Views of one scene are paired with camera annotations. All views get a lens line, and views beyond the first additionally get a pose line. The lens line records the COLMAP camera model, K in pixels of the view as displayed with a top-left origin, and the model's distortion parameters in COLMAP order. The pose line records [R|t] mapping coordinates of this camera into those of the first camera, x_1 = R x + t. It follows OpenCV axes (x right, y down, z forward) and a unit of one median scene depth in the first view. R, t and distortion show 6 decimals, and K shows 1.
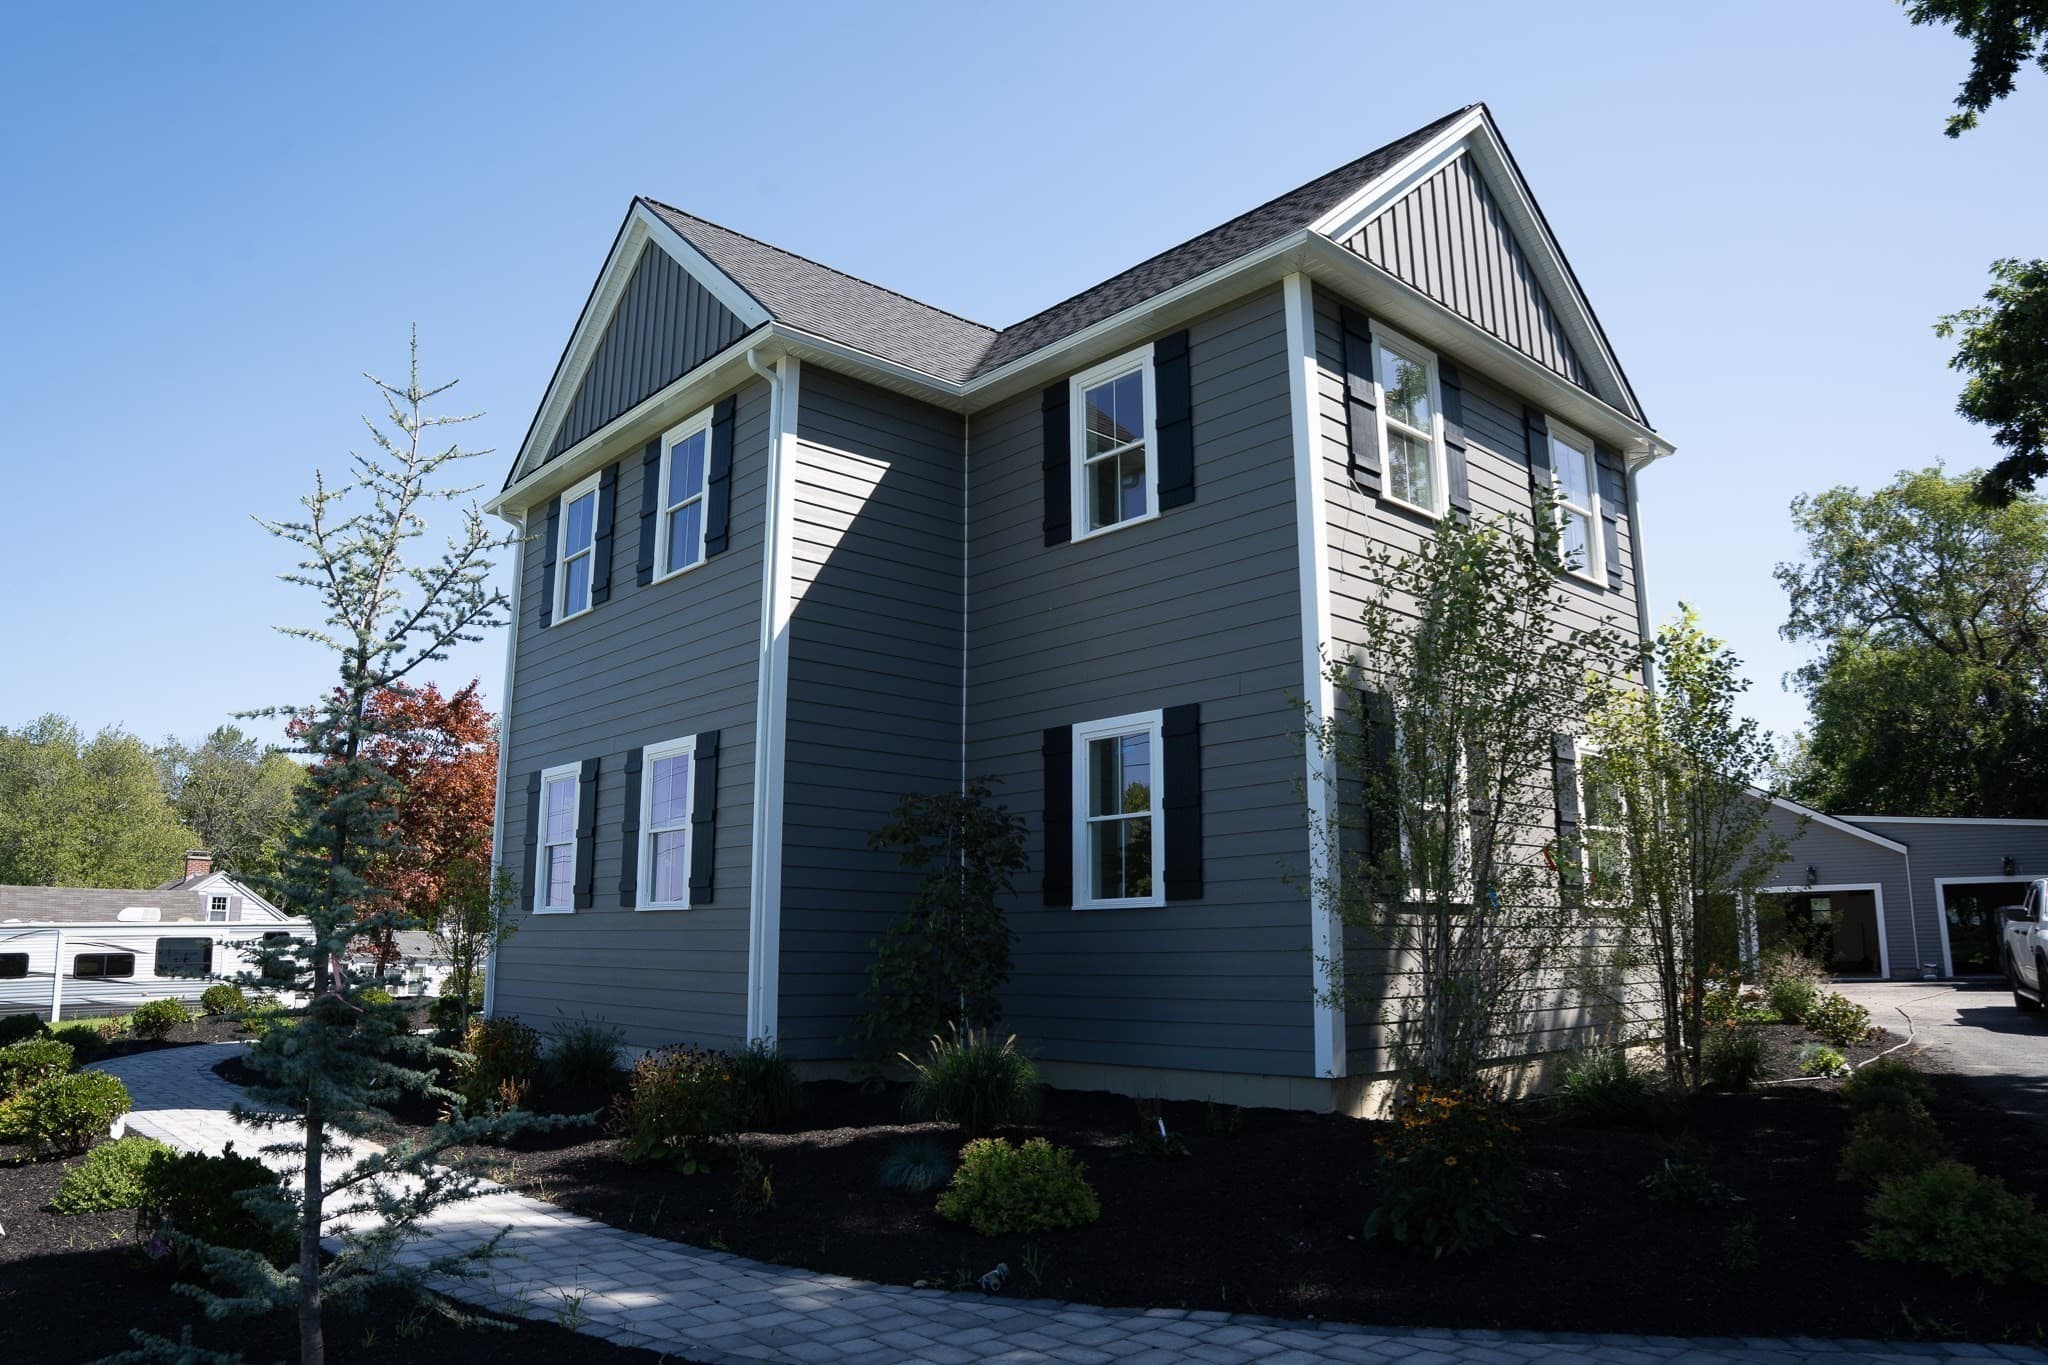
lens RADIAL K [[1397.6, 0, 1024.7], [0, 1397.6, 691.2], [0, 0, 1]] dist [-0.165198, 0.121334]
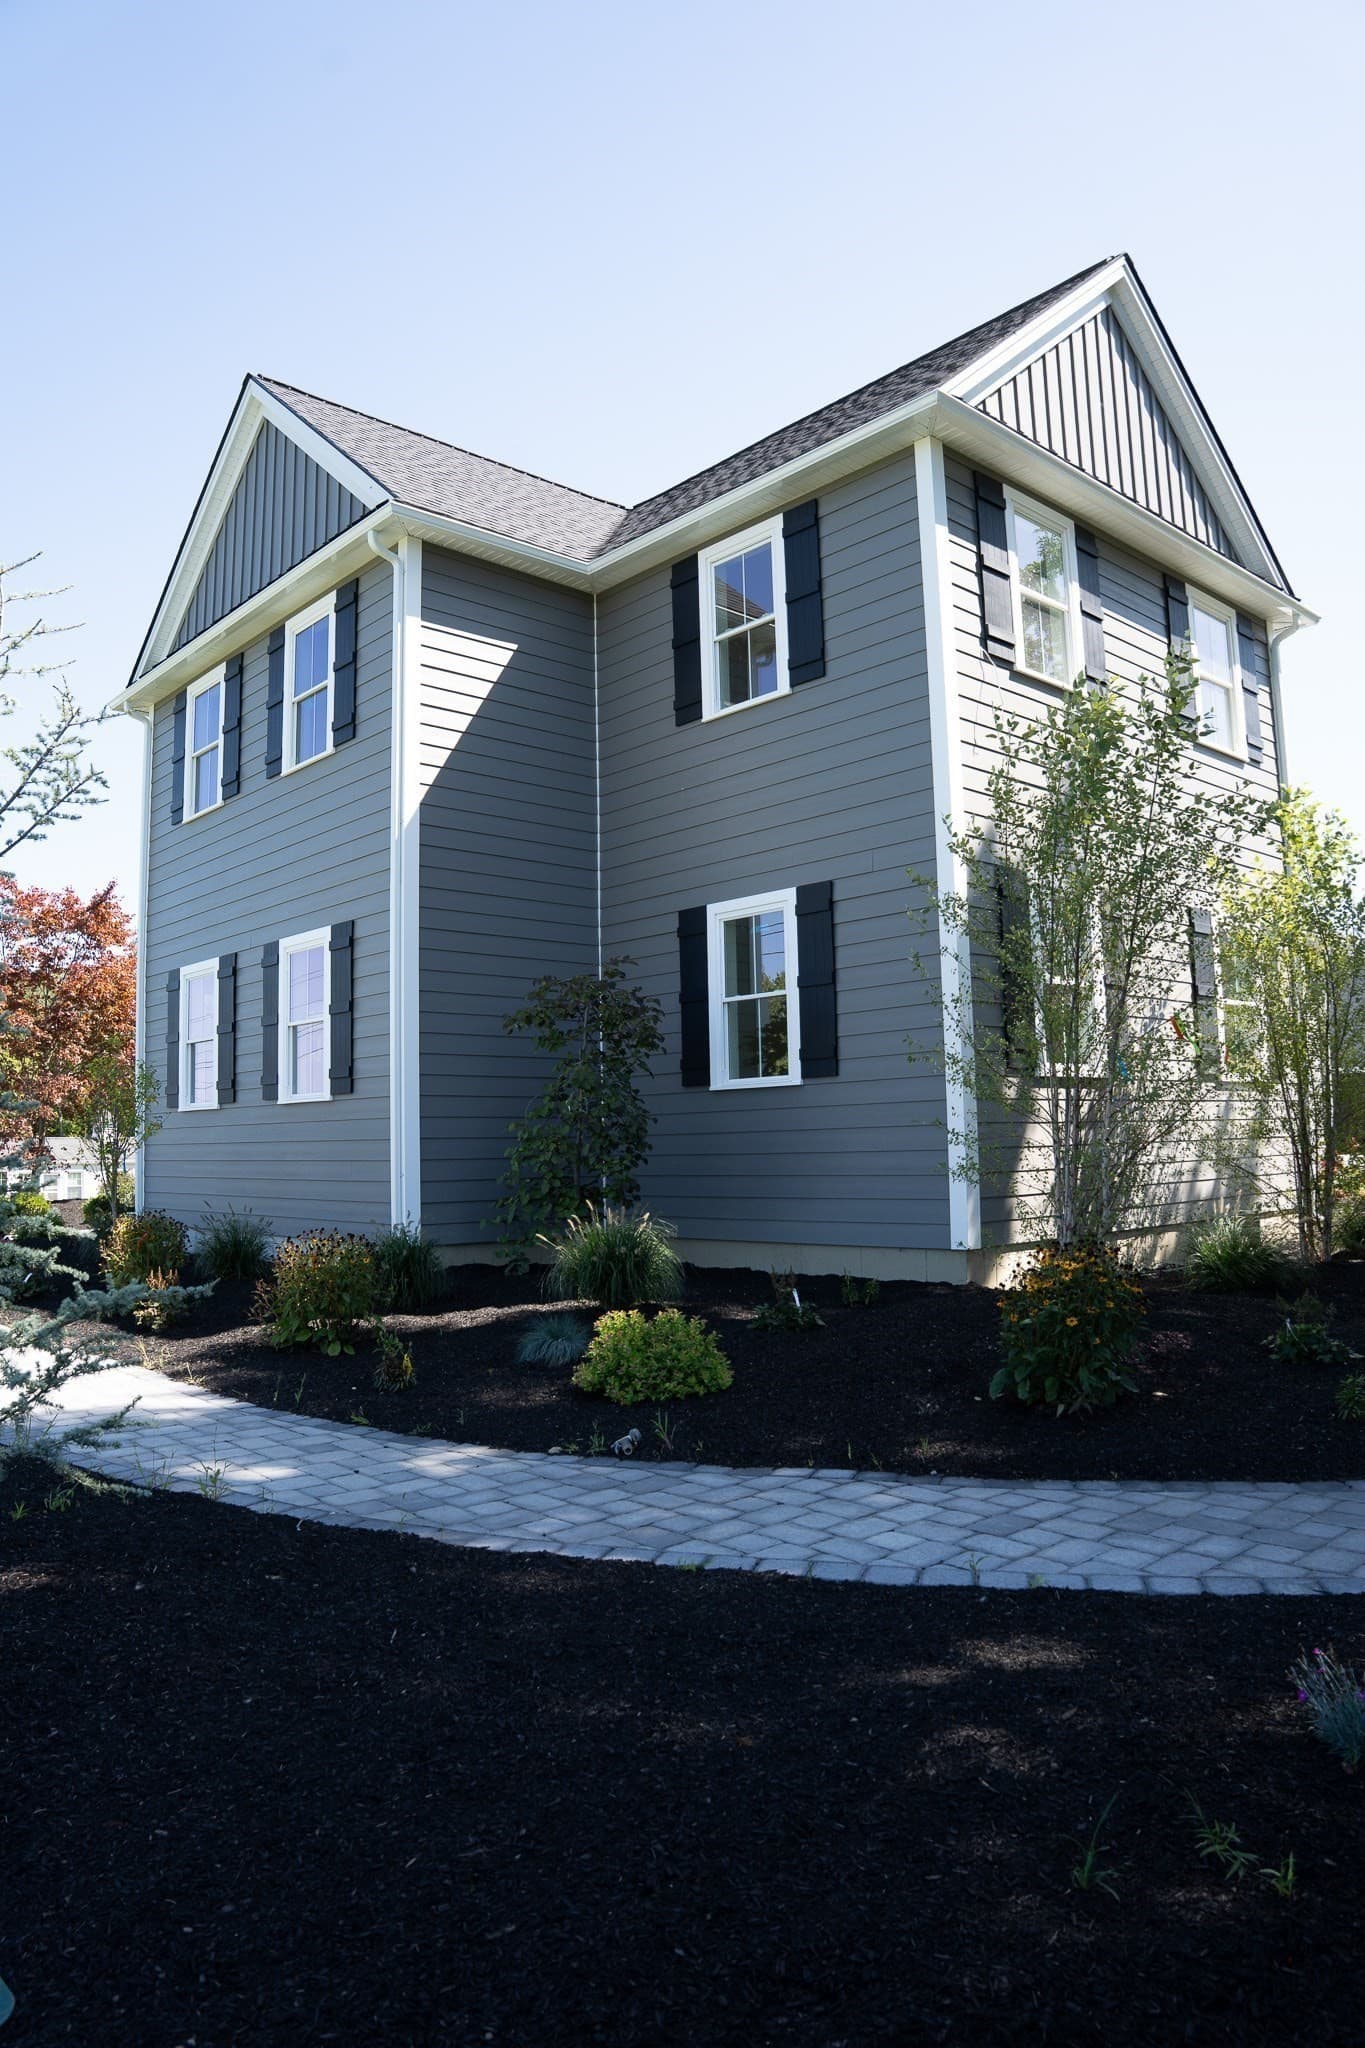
lens RADIAL K [[1397.6, 0, 685.8], [0, 1397.6, 1035.5], [0, 0, 1]] dist [-0.165198, 0.121334]
pose [[0.999744, -0.021786, 0.006181, 0.010842], [0.020984, 0.993830, 0.108912, 0.007216], [-0.008516, -0.108755, 0.994032, 0.001254]]
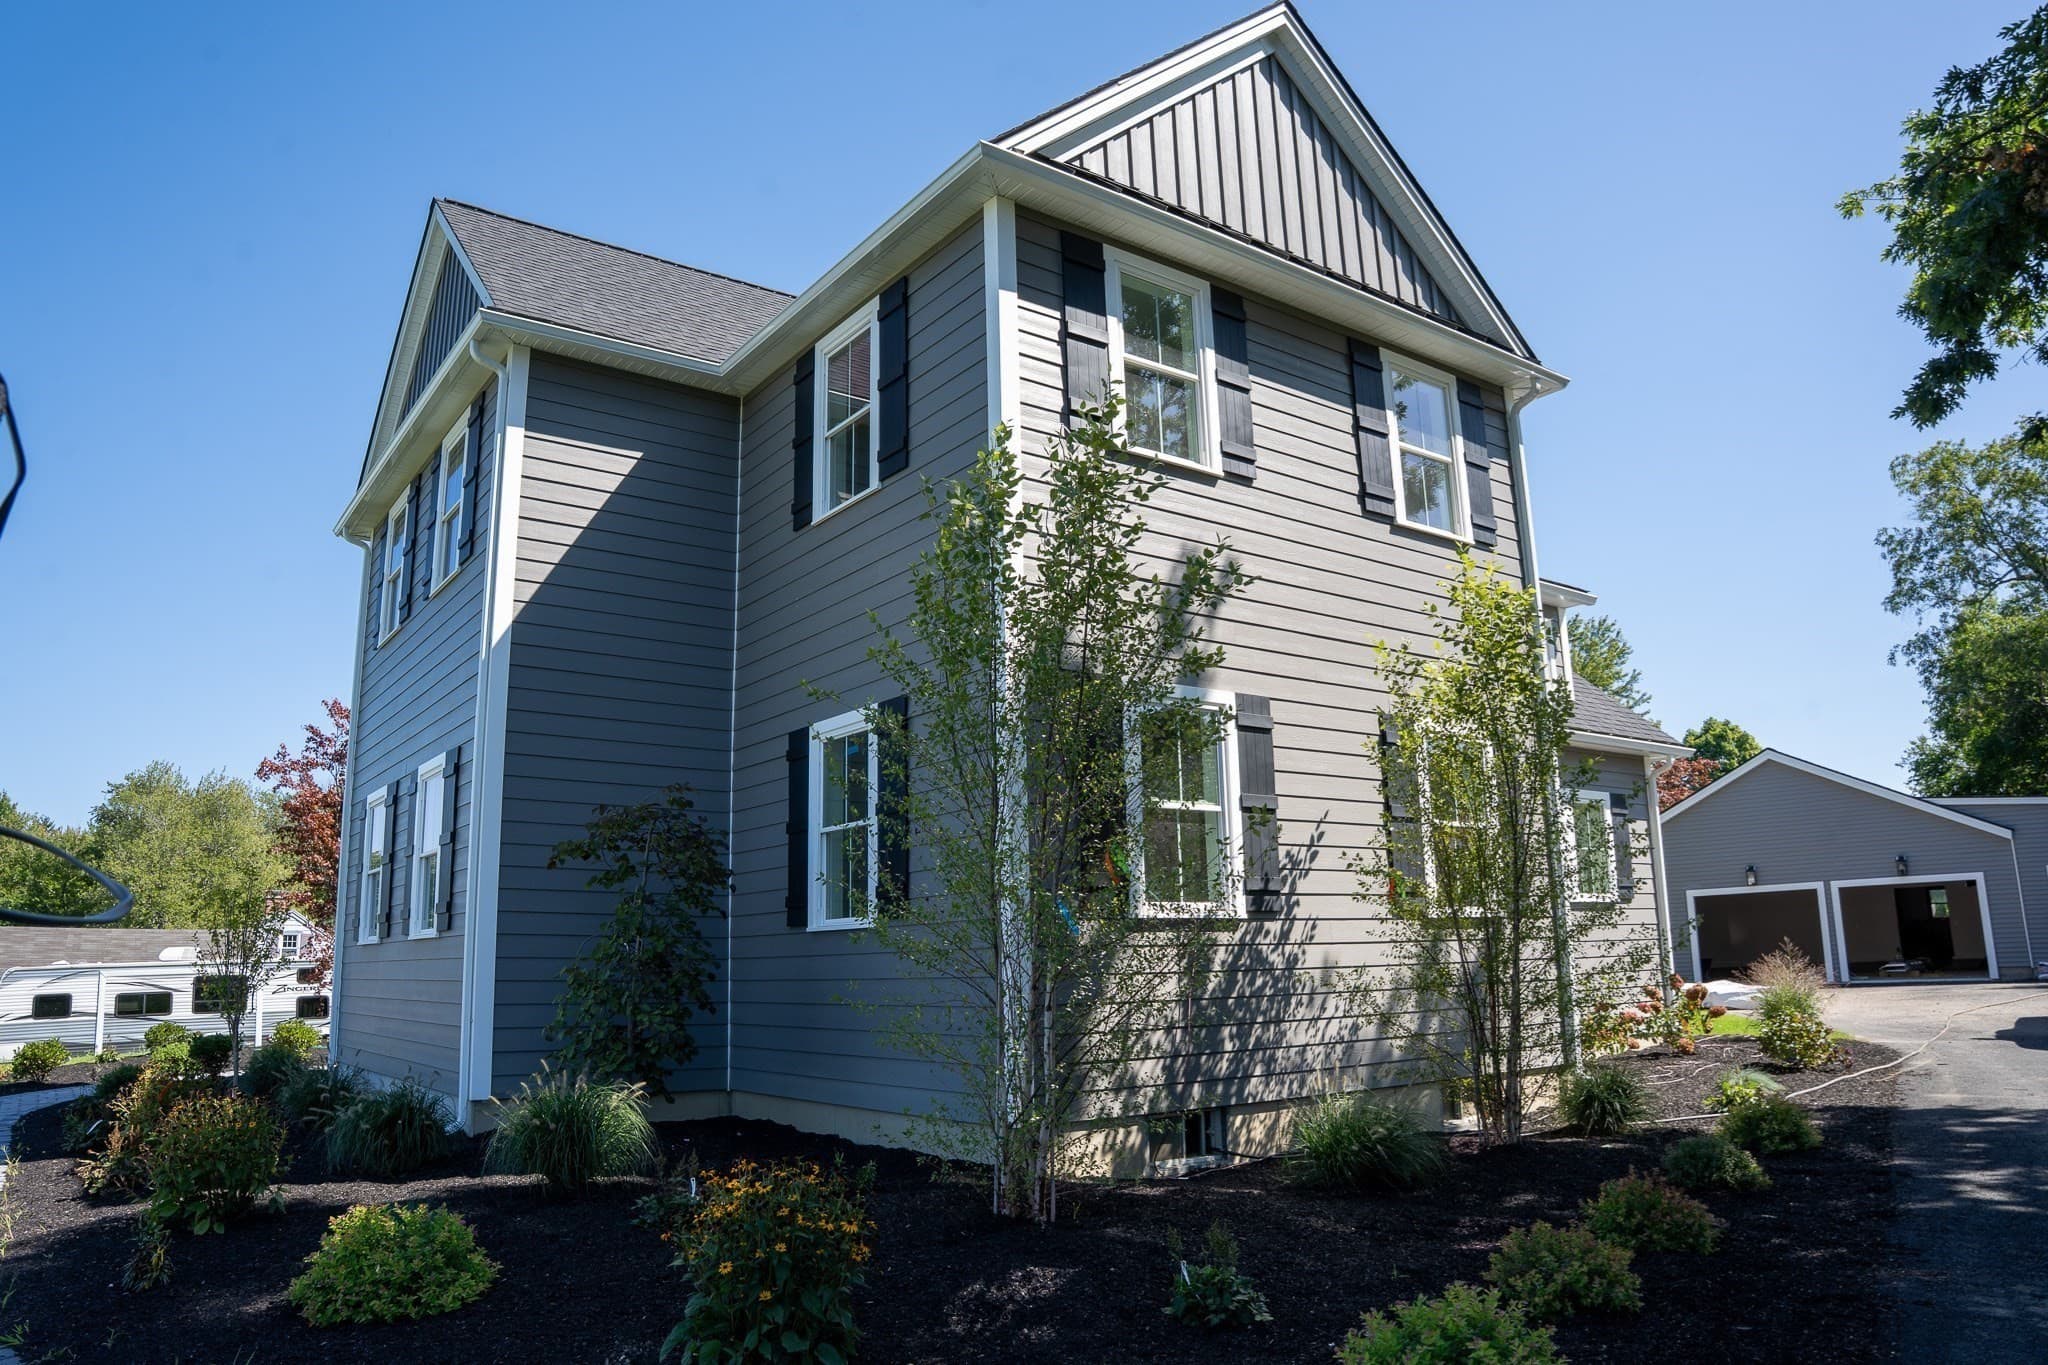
lens RADIAL K [[1397.6, 0, 1024.7], [0, 1397.6, 691.2], [0, 0, 1]] dist [-0.165198, 0.121334]
pose [[0.994042, -0.042831, -0.100233, 0.259818], [0.041666, 0.999038, -0.013686, 0.019730], [0.100723, 0.009428, 0.994870, 0.120471]]
